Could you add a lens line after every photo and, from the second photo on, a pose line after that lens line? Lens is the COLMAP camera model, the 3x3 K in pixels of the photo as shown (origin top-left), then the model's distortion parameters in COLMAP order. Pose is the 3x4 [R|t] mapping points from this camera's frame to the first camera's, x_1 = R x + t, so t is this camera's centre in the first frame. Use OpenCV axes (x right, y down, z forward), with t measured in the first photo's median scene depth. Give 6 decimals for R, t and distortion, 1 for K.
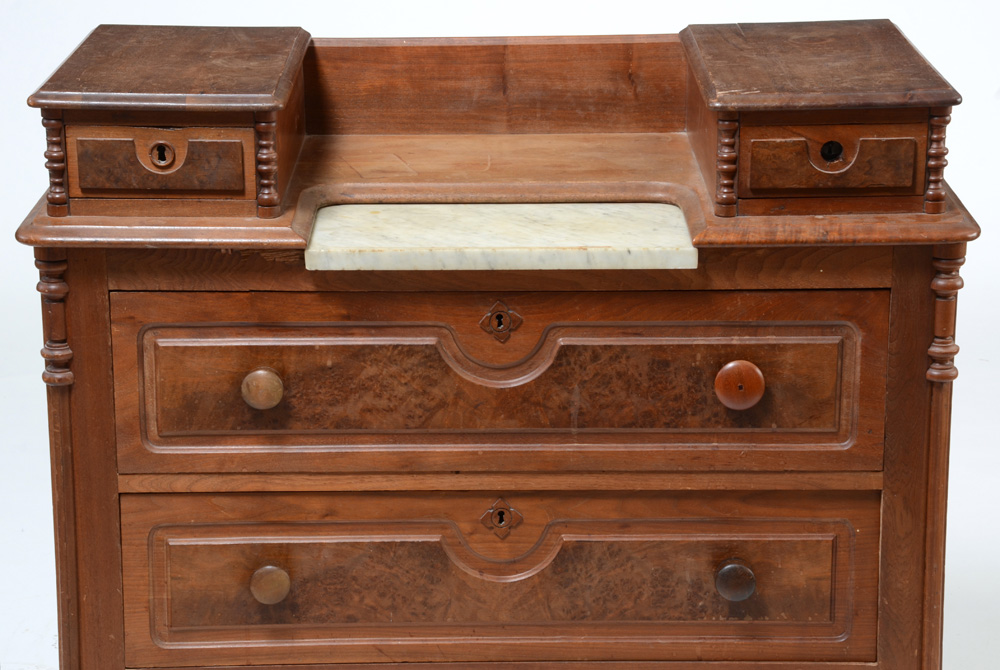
lens RADIAL K [[2520.7, 0, 518.3], [0, 2520.7, 350.5], [0, 0, 1]] dist [0.527925, 0.000000]
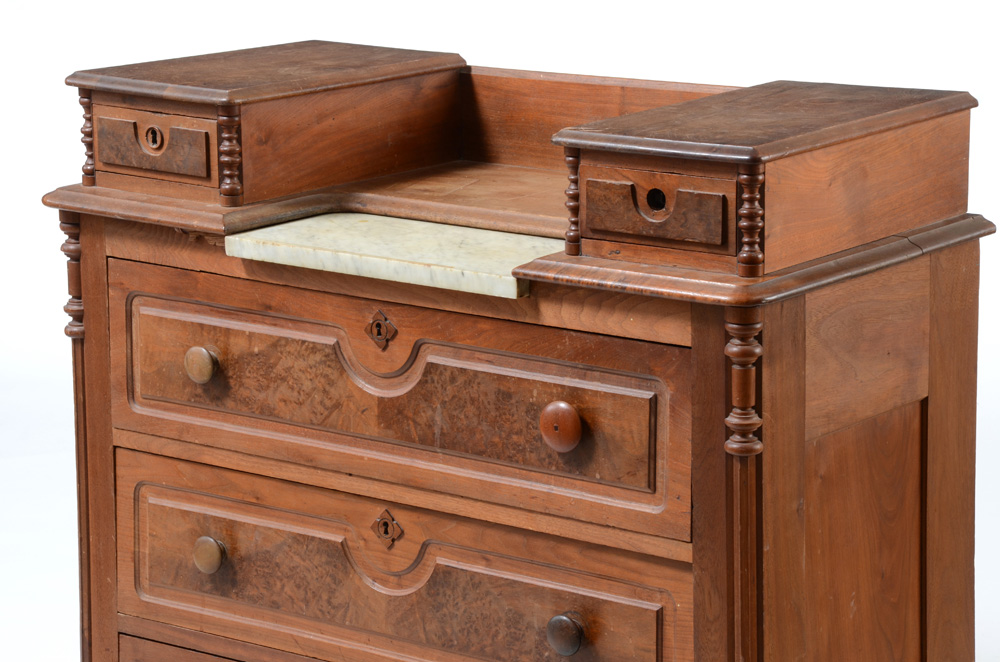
lens RADIAL K [[3140.0, 0, 487.4], [0, 3140.0, 344.1], [0, 0, 1]] dist [0.832241, 0.000000]
pose [[0.783314, 0.130766, -0.607717, 0.796395], [-0.175409, 0.984392, -0.014275, 0.004533], [0.596365, 0.117781, 0.794025, 0.014144]]
